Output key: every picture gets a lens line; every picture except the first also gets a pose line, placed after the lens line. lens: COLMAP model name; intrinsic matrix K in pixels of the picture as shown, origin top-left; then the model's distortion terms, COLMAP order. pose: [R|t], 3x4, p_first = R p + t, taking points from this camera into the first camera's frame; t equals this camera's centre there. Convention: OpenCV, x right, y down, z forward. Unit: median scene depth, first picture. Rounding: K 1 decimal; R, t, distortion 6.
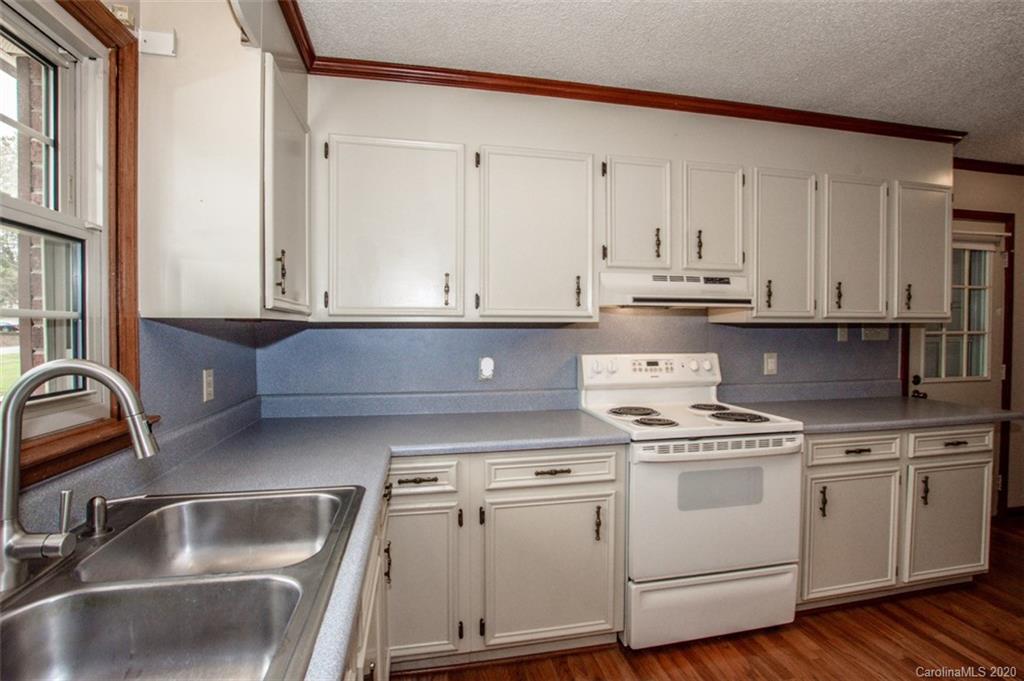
lens RADIAL K [[458.3, 0, 514.5], [0, 458.3, 339.0], [0, 0, 1]] dist [-0.039358, 0.006287]
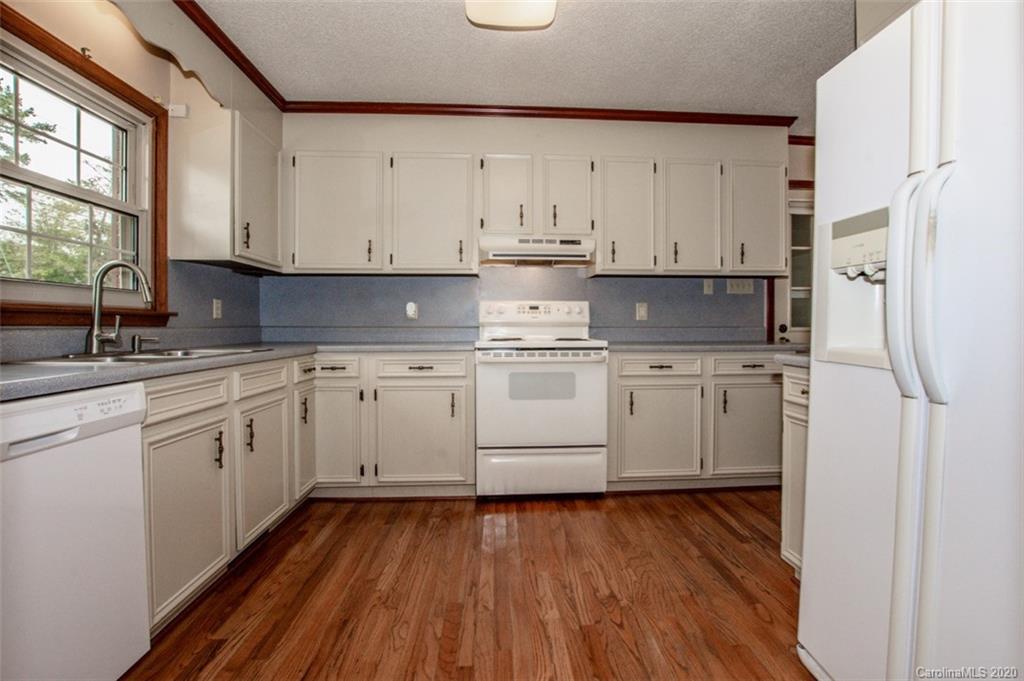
lens RADIAL K [[468.3, 0, 522.3], [0, 468.3, 335.6], [0, 0, 1]] dist [-0.042171, 0.009404]
pose [[0.988724, 0.008229, -0.149522, 0.547801], [-0.008388, 0.999965, -0.000433, 0.156459], [0.149513, 0.001683, 0.988758, -0.401383]]
